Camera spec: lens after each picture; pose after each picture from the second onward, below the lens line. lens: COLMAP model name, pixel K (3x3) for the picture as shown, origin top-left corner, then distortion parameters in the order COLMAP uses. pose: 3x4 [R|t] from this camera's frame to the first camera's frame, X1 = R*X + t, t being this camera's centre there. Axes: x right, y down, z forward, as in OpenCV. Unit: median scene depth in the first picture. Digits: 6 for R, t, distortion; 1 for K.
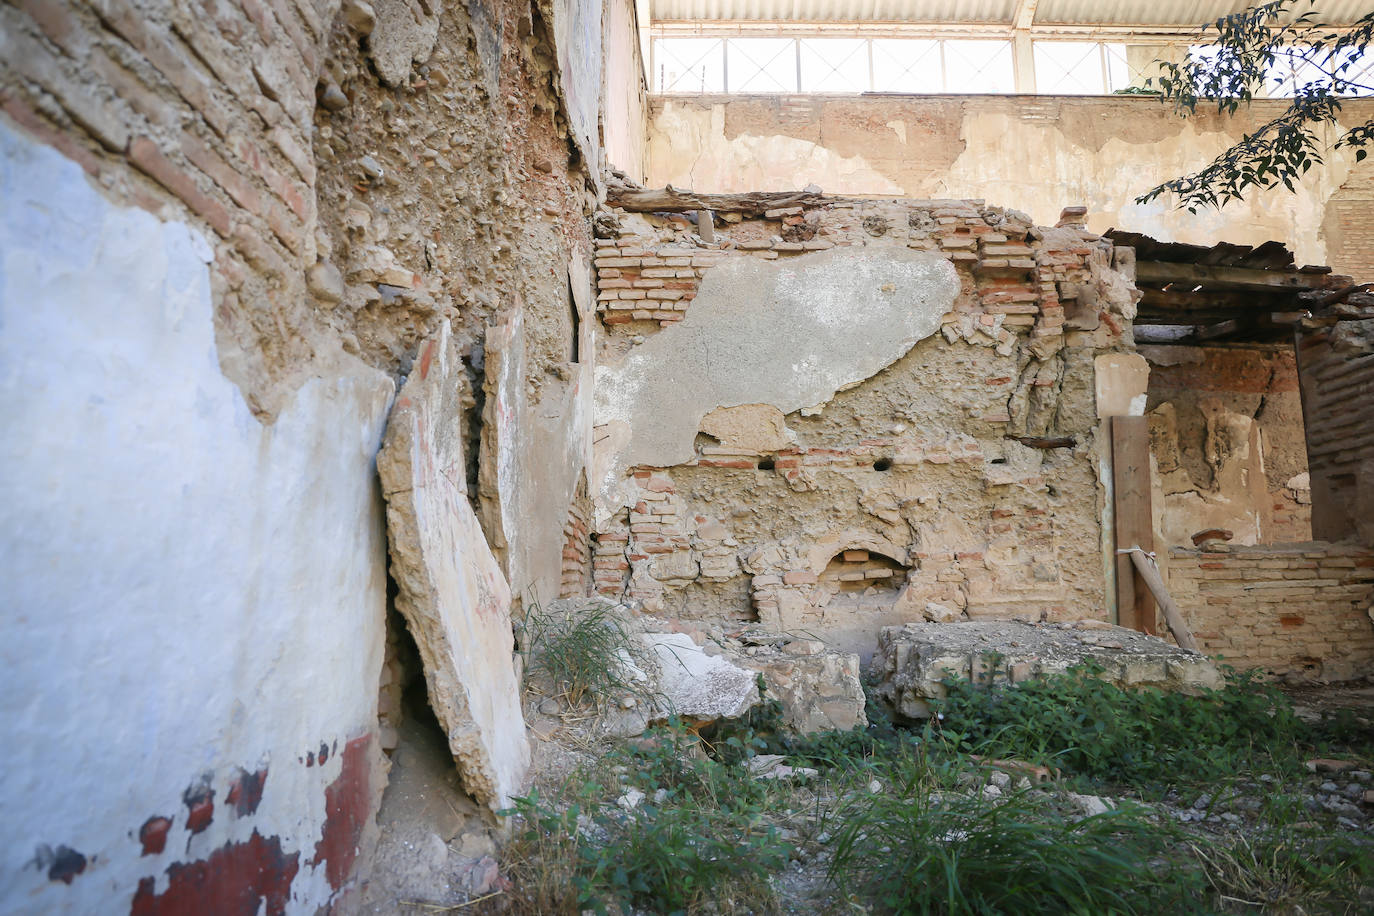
lens RADIAL K [[940.7, 0, 687.0], [0, 940.7, 458.0], [0, 0, 1]] dist [-0.128222, 0.091711]
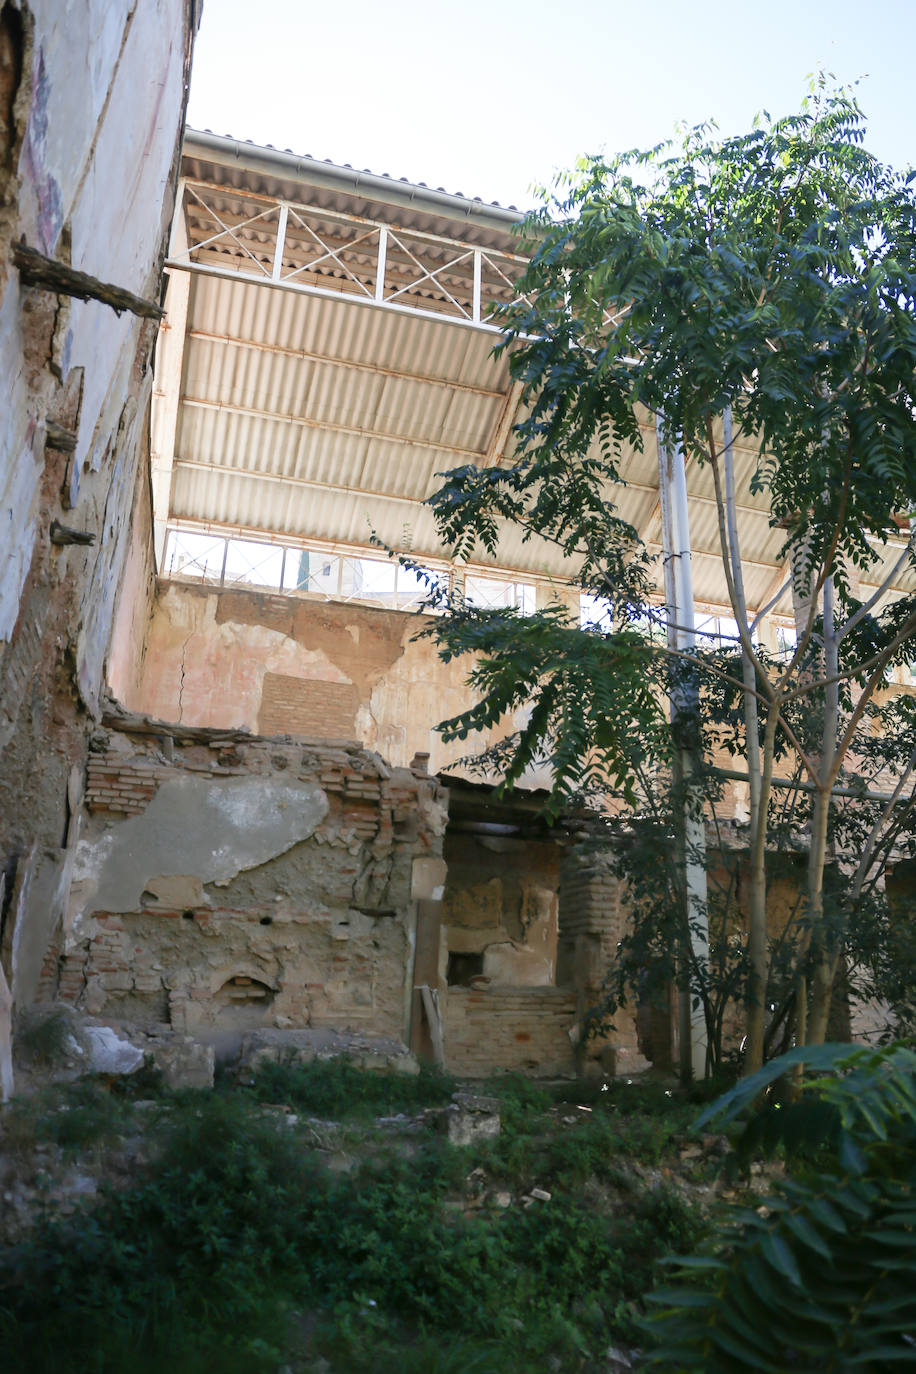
lens RADIAL K [[940.7, 0, 456.2], [0, 940.7, 700.6], [0, 0, 1]] dist [-0.128222, 0.091711]
pose [[0.955091, 0.120217, 0.270832, 0.051012], [-0.074346, 0.981988, -0.173704, -0.104947], [-0.286836, 0.145768, 0.946825, -0.571026]]
